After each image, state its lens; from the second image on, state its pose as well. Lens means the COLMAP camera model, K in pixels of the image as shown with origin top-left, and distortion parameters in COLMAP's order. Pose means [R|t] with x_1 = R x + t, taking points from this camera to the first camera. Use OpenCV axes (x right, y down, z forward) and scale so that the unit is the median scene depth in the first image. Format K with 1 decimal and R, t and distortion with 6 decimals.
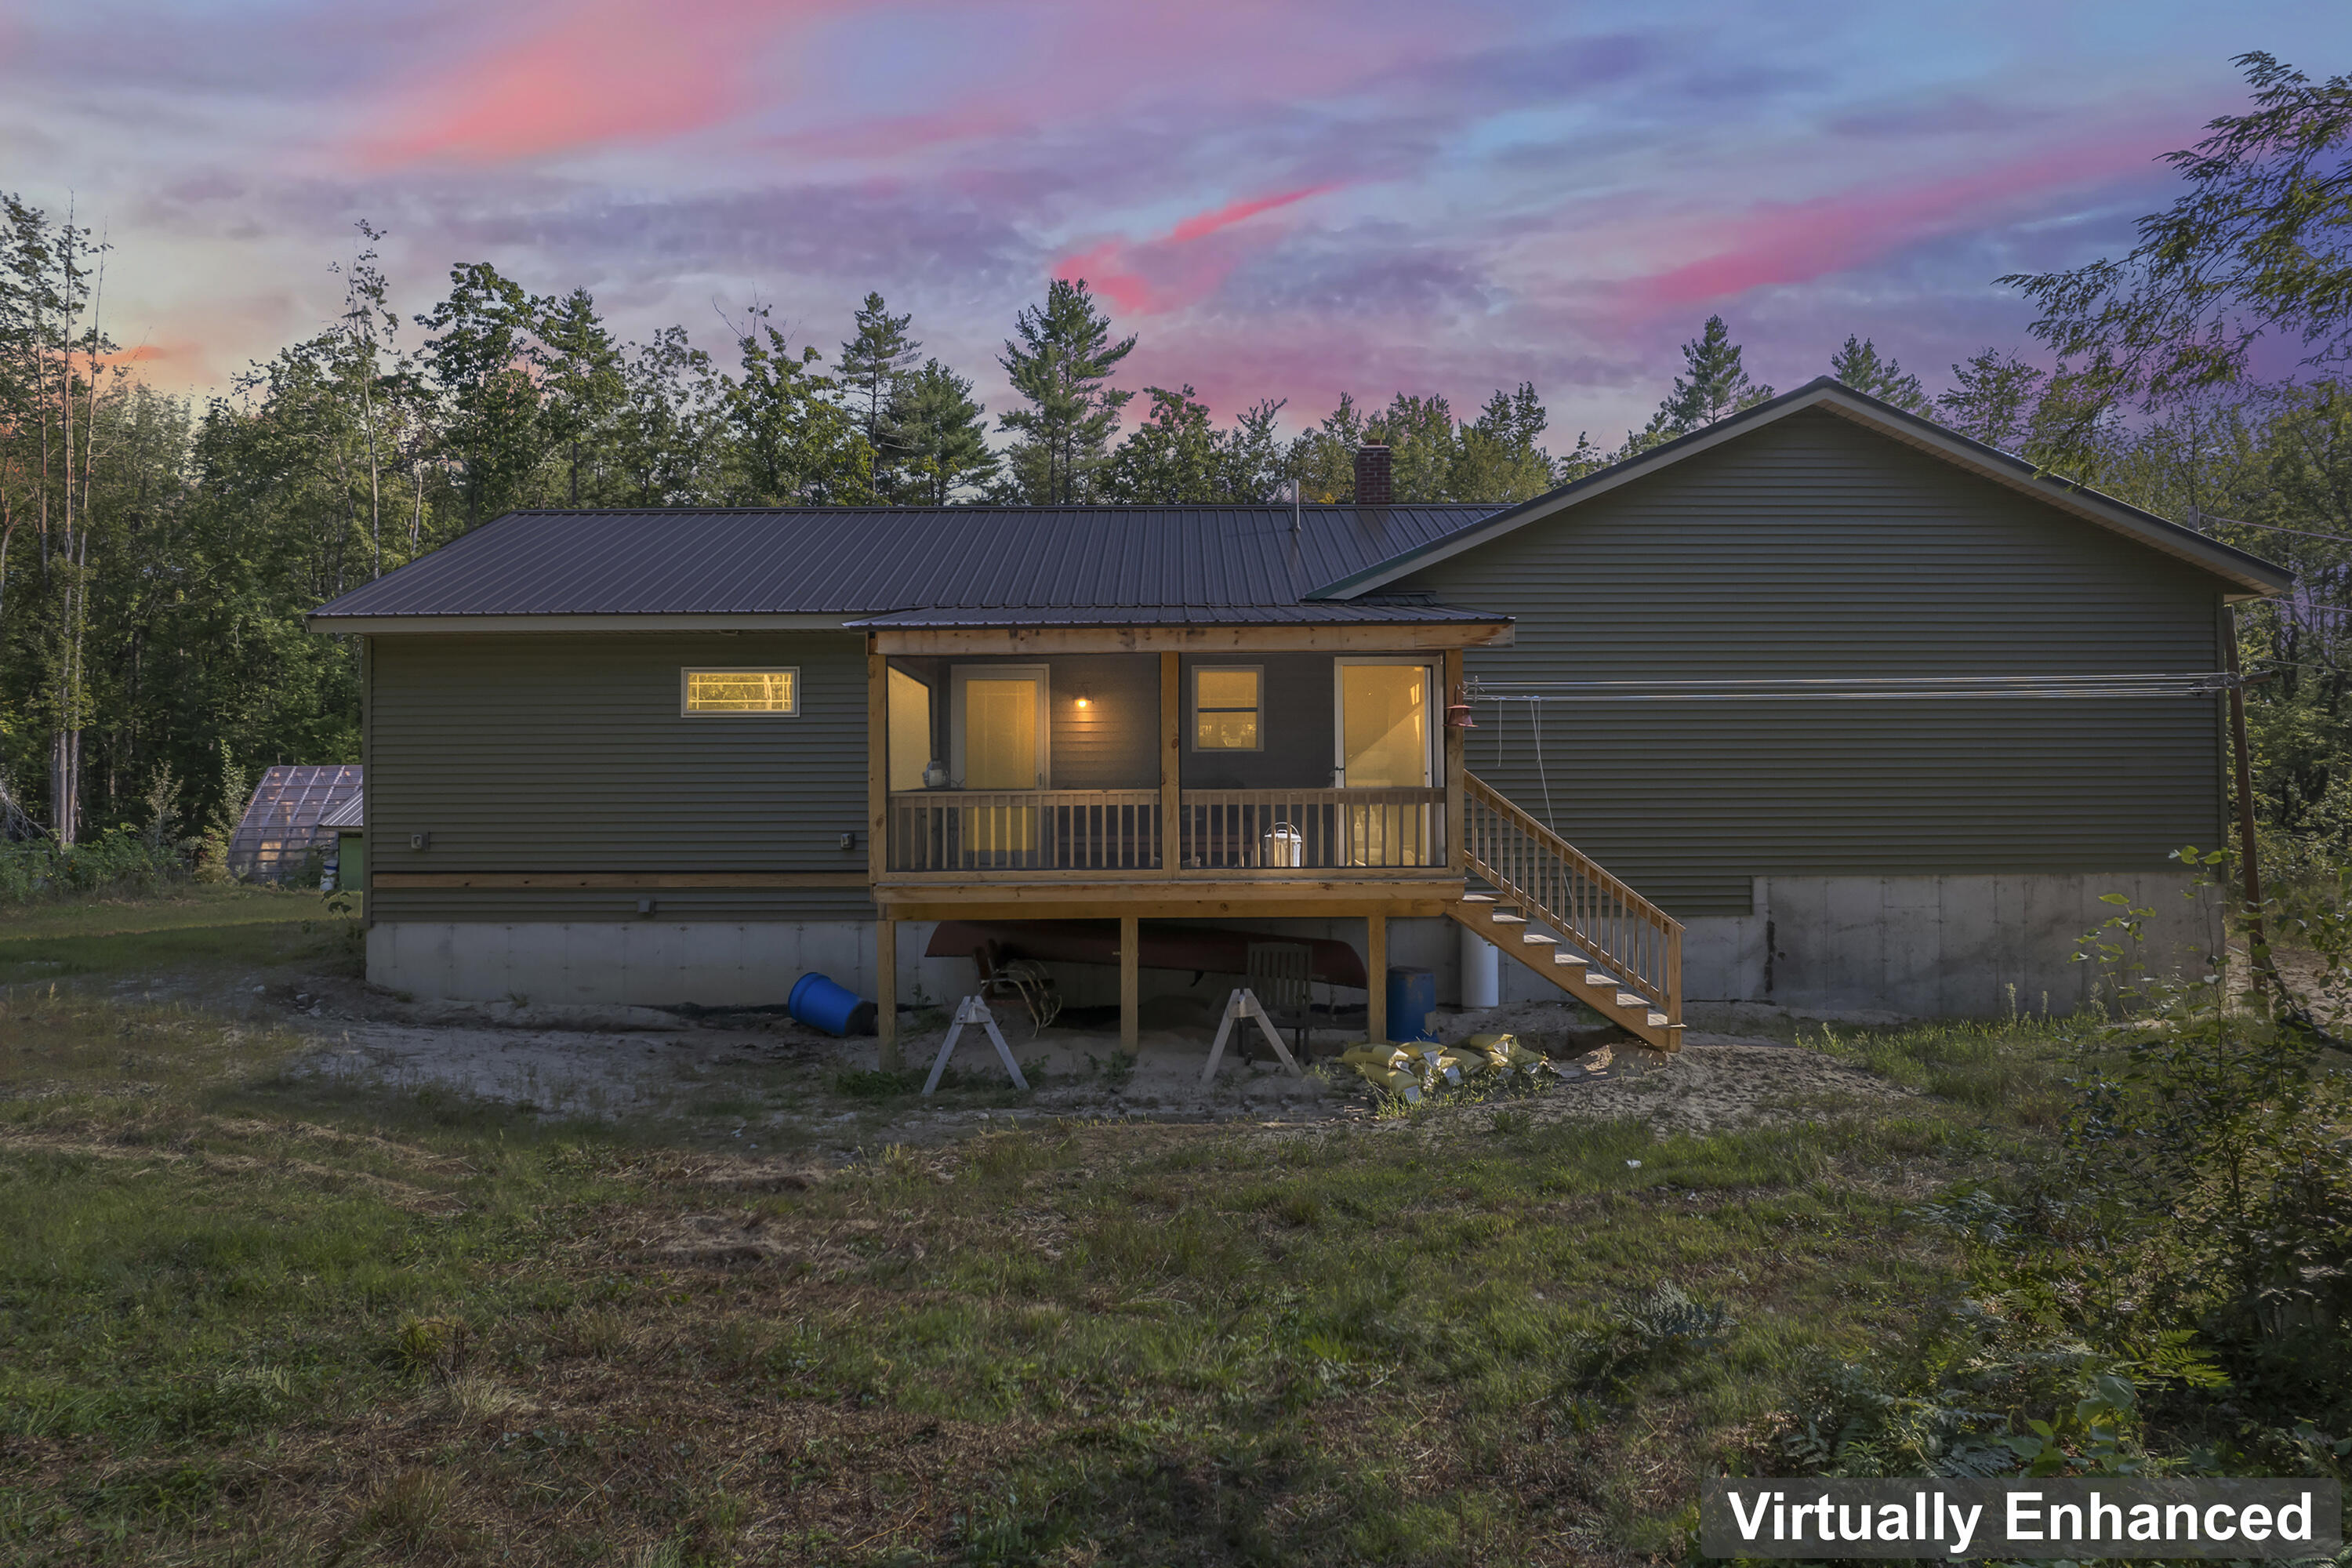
lens RADIAL K [[1514.0, 0, 1178.2], [0, 1514.0, 814.9], [0, 0, 1]] dist [-0.080438, 0.078457]
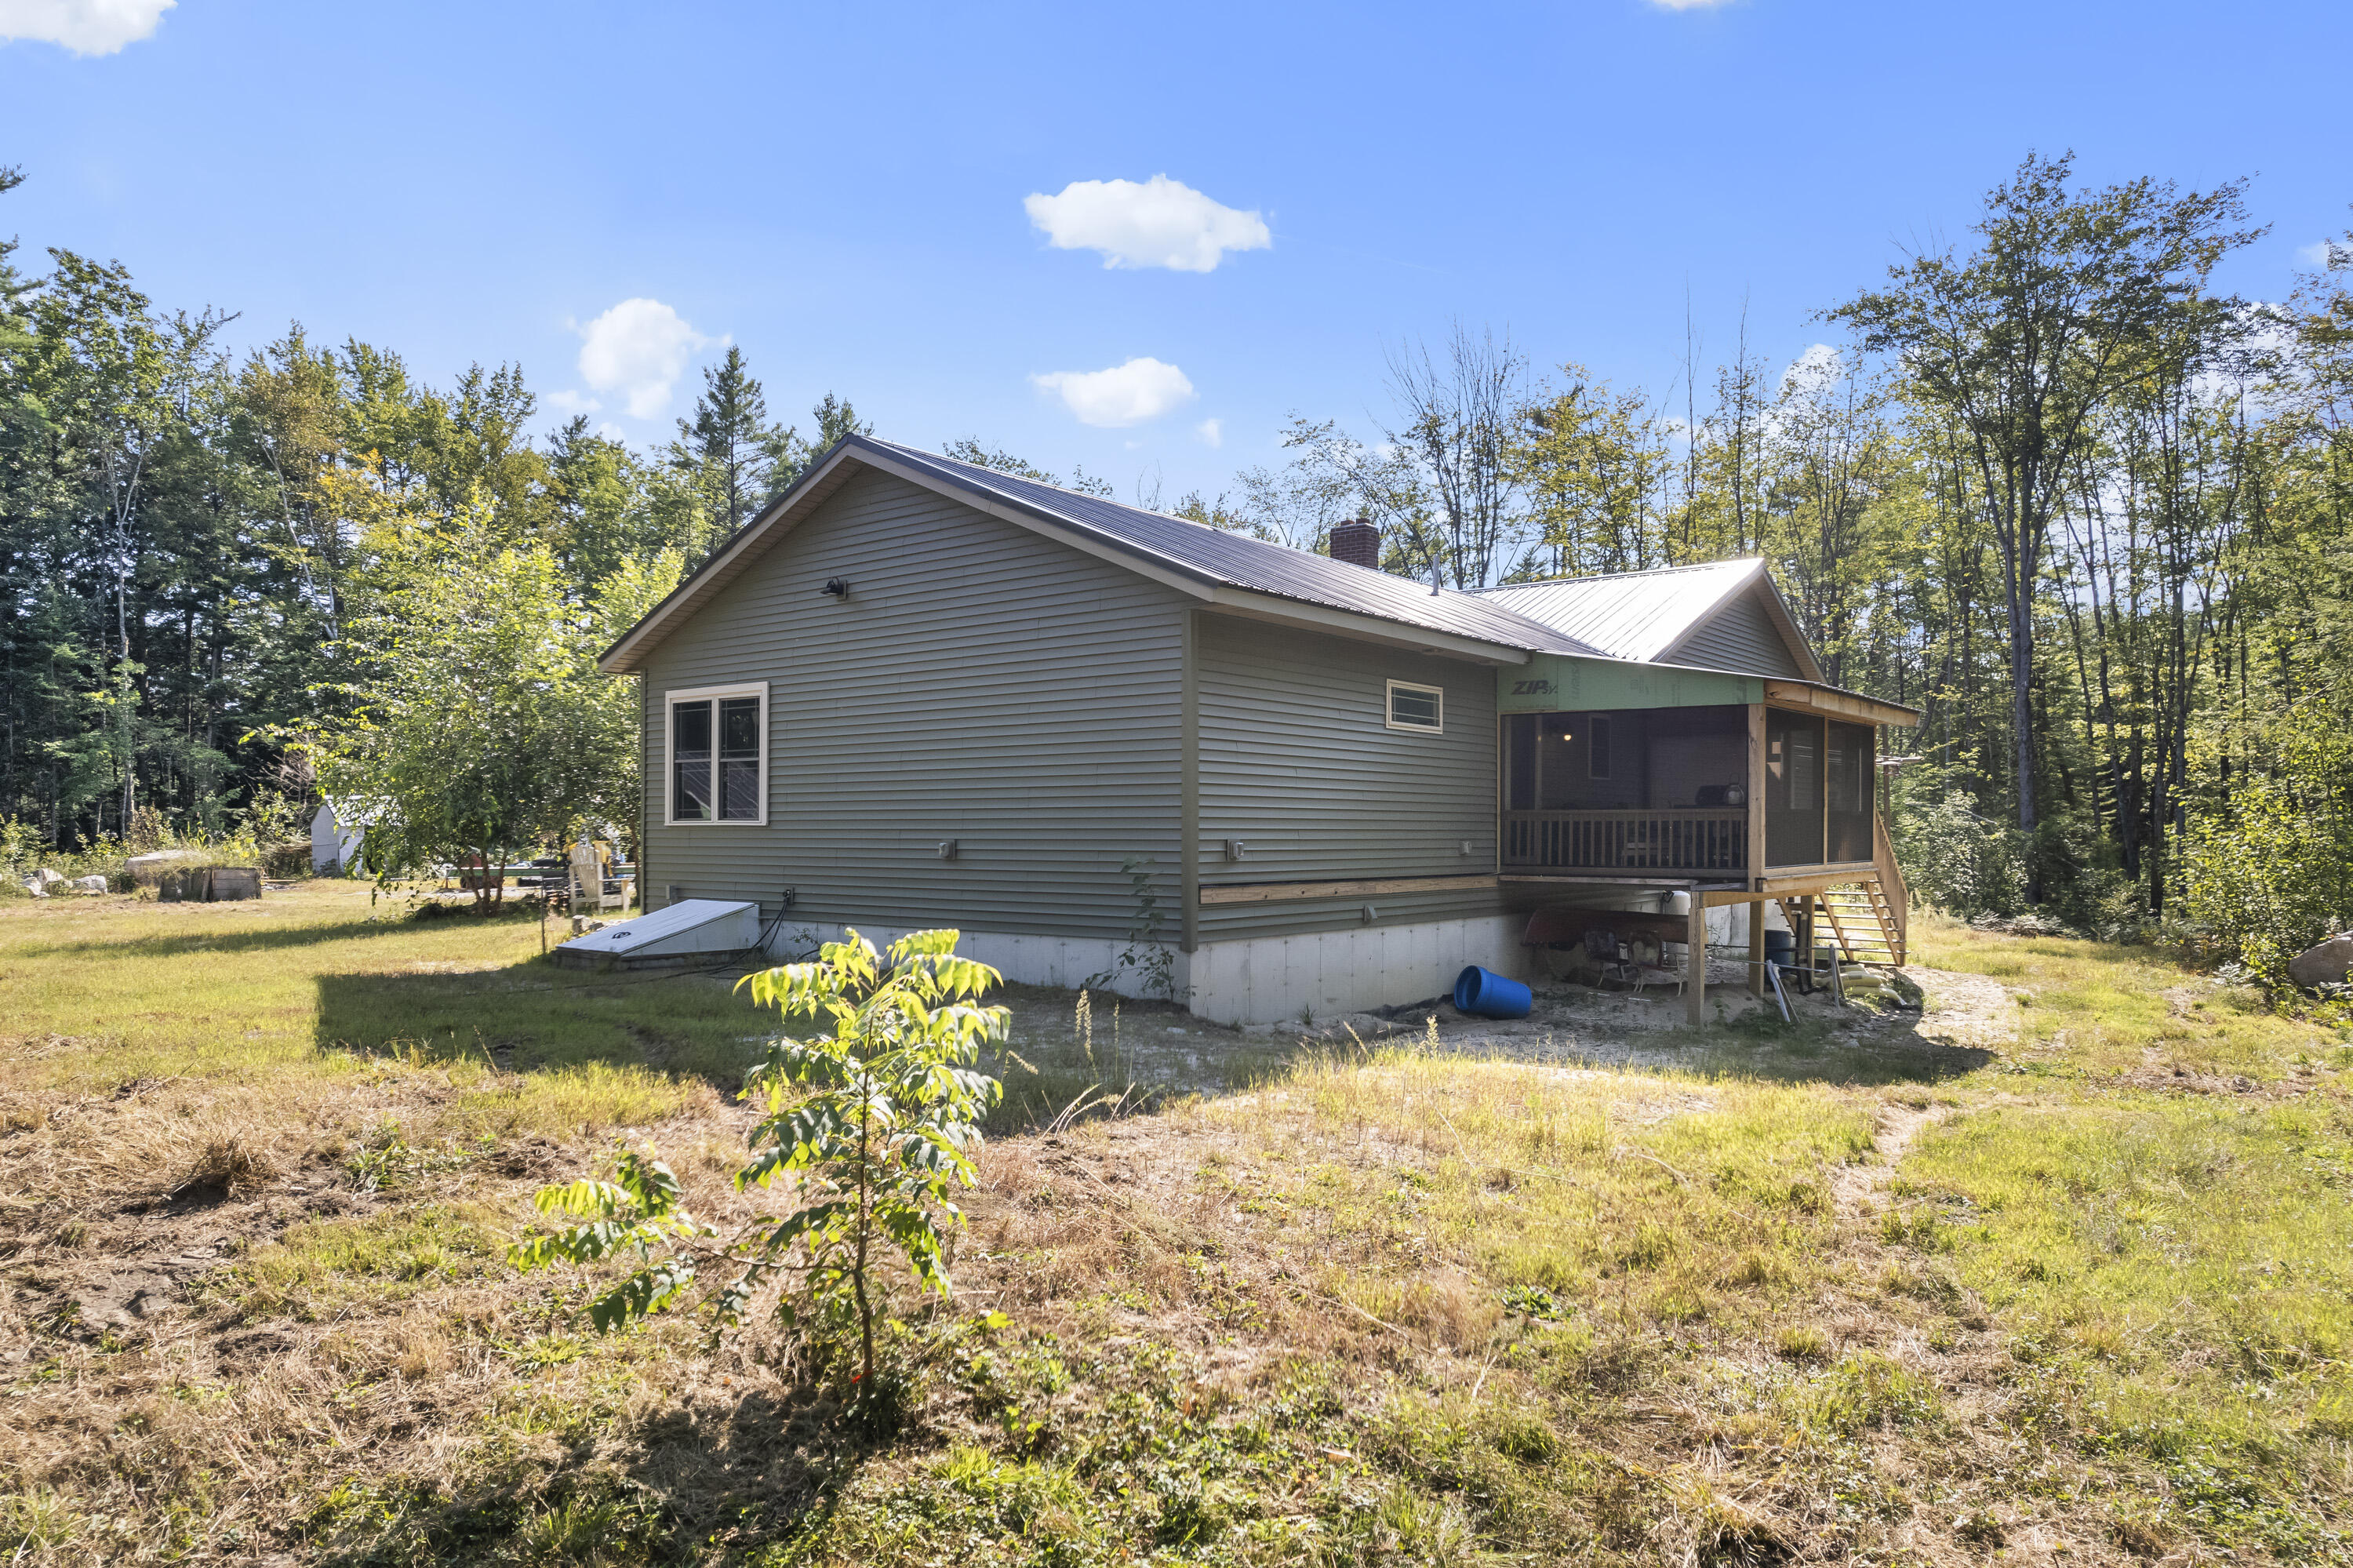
lens RADIAL K [[1514.7, 0, 1178.7], [0, 1514.7, 814.9], [0, 0, 1]] dist [-0.080438, 0.078457]
pose [[0.632394, 0.012018, 0.774554, -1.223706], [-0.008476, 0.999927, -0.008595, 0.005005], [-0.774600, -0.001130, 0.632450, 0.456404]]
